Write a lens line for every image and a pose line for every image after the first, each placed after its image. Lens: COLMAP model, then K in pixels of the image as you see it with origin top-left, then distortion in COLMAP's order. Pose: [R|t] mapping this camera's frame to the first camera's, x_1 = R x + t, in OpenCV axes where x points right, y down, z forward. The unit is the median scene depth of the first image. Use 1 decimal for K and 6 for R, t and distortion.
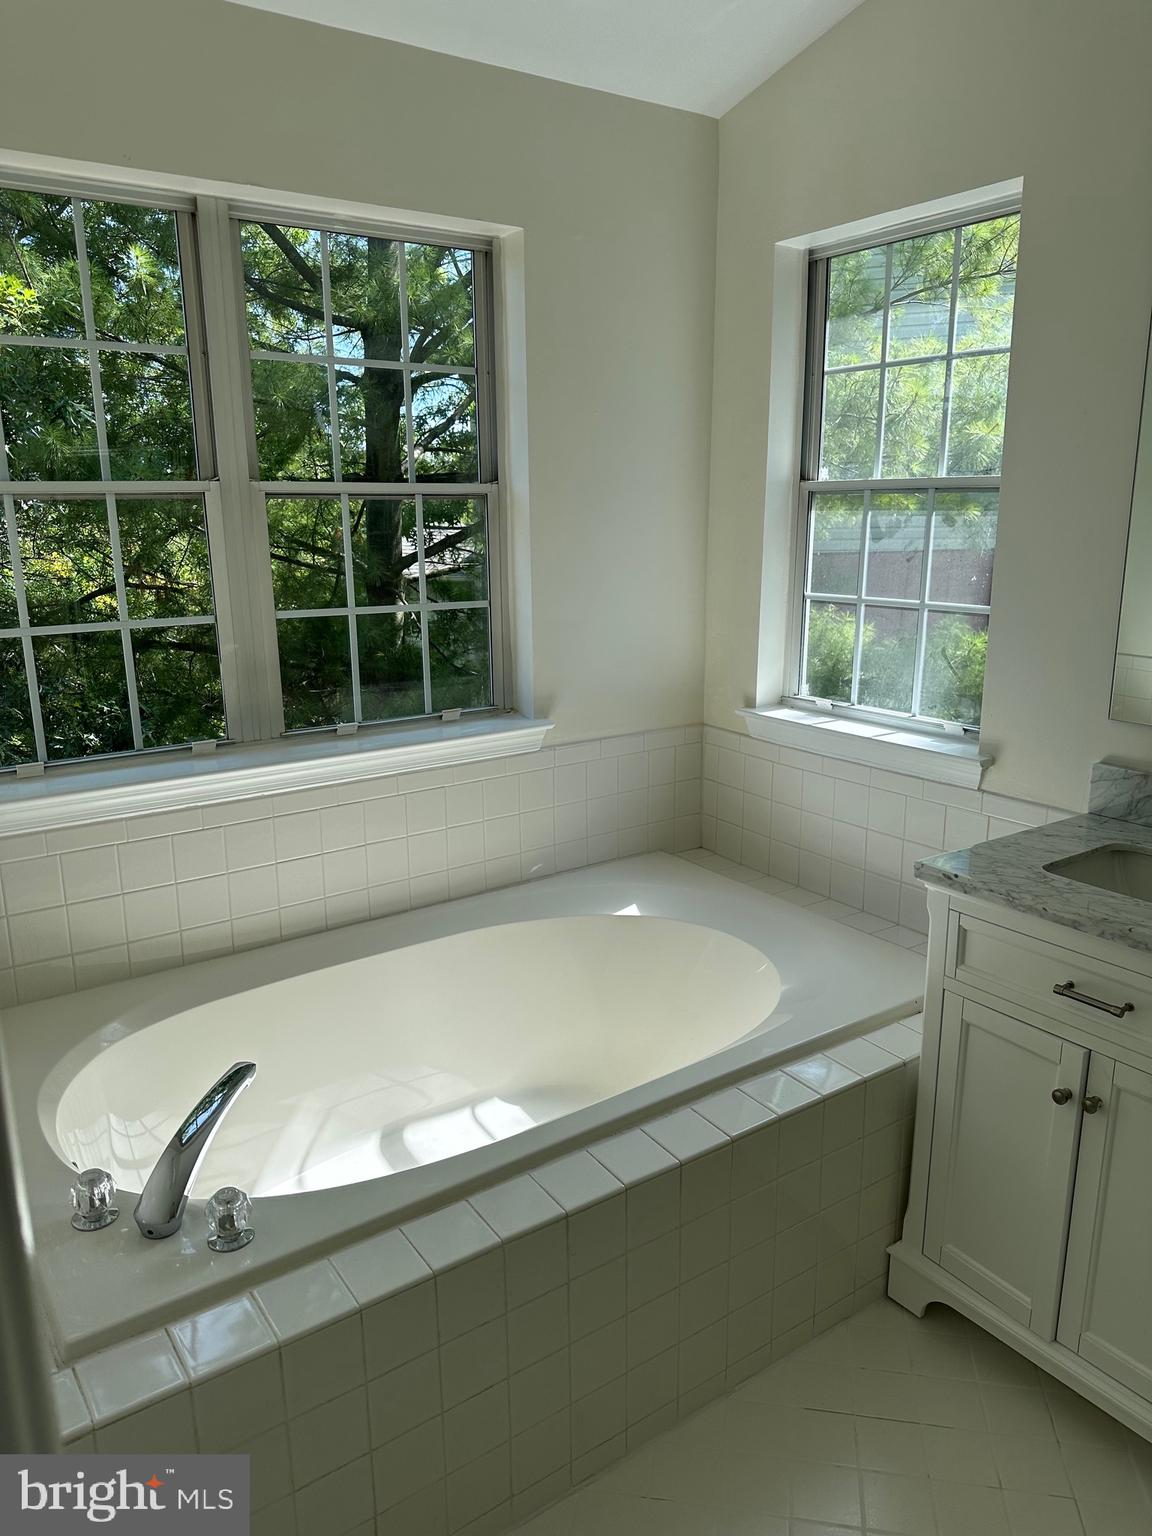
lens RADIAL K [[1086.7, 0, 579.1], [0, 1086.7, 769.3], [0, 0, 1]] dist [-0.002044, -0.011357]
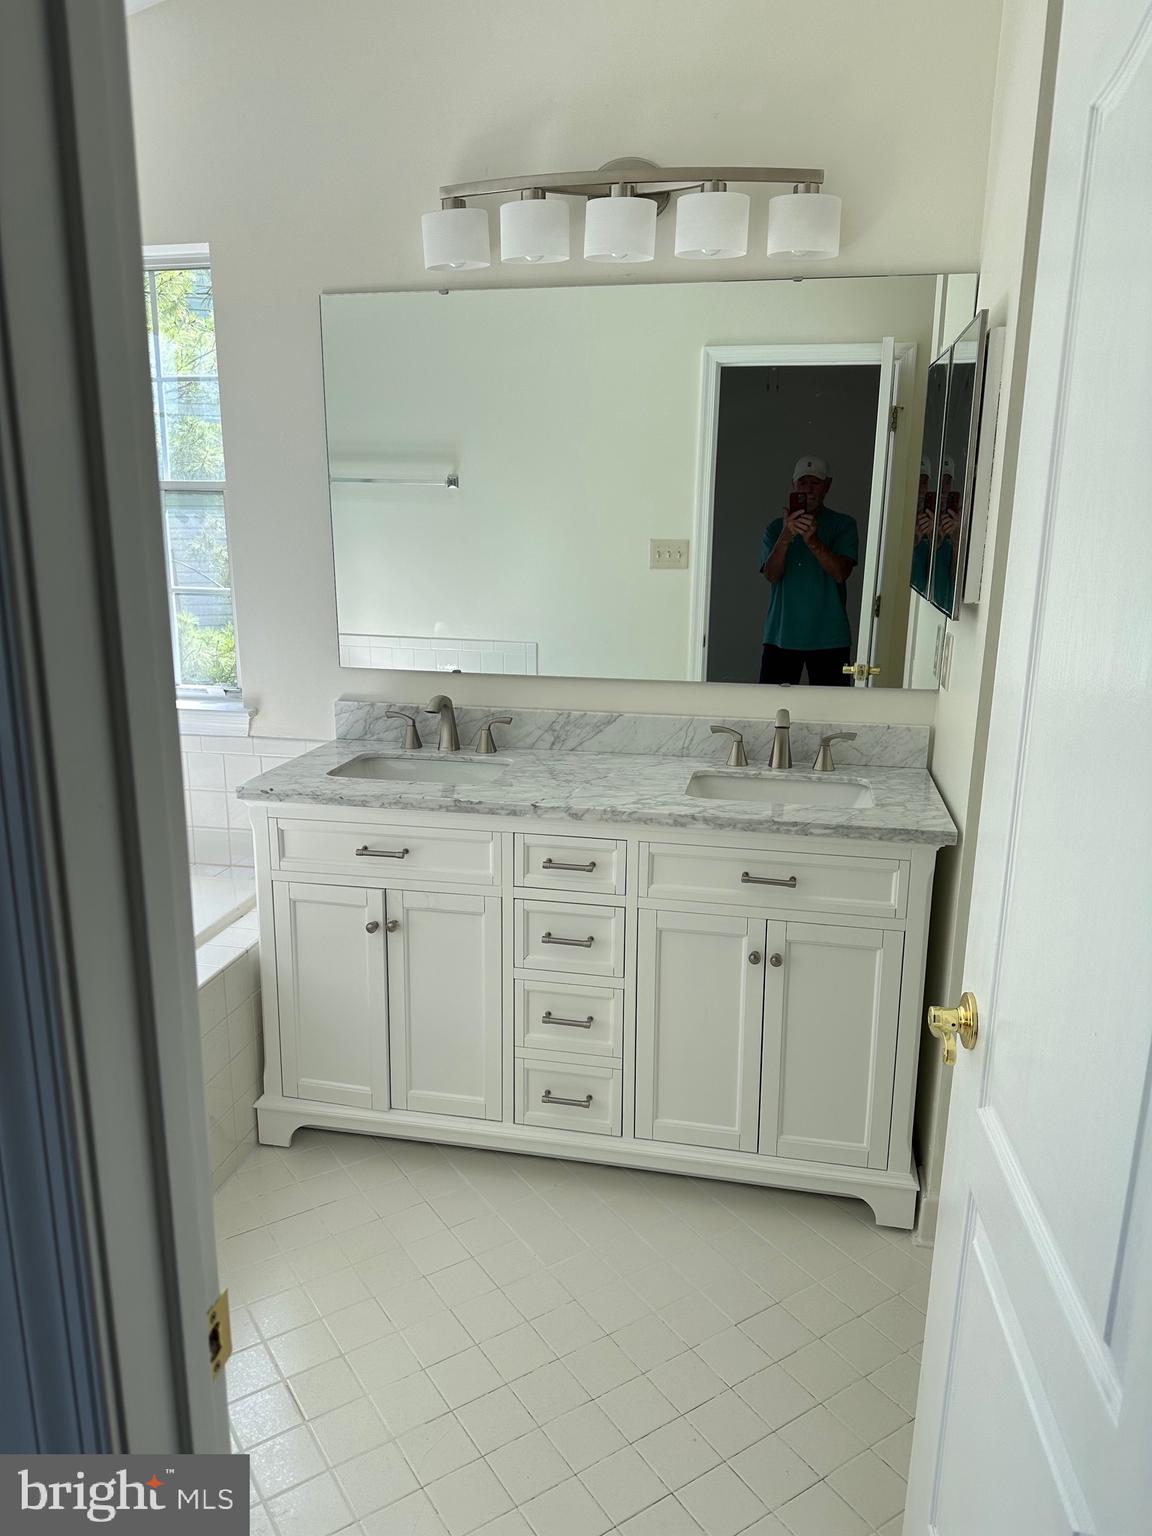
lens RADIAL K [[1086.7, 0, 575.6], [0, 1086.7, 767.0], [0, 0, 1]] dist [-0.002044, -0.011357]
pose [[0.730482, -0.150148, 0.666222, -0.247733], [0.148854, 0.987083, 0.059249, 0.046175], [-0.666512, 0.055890, 0.743396, -0.218083]]
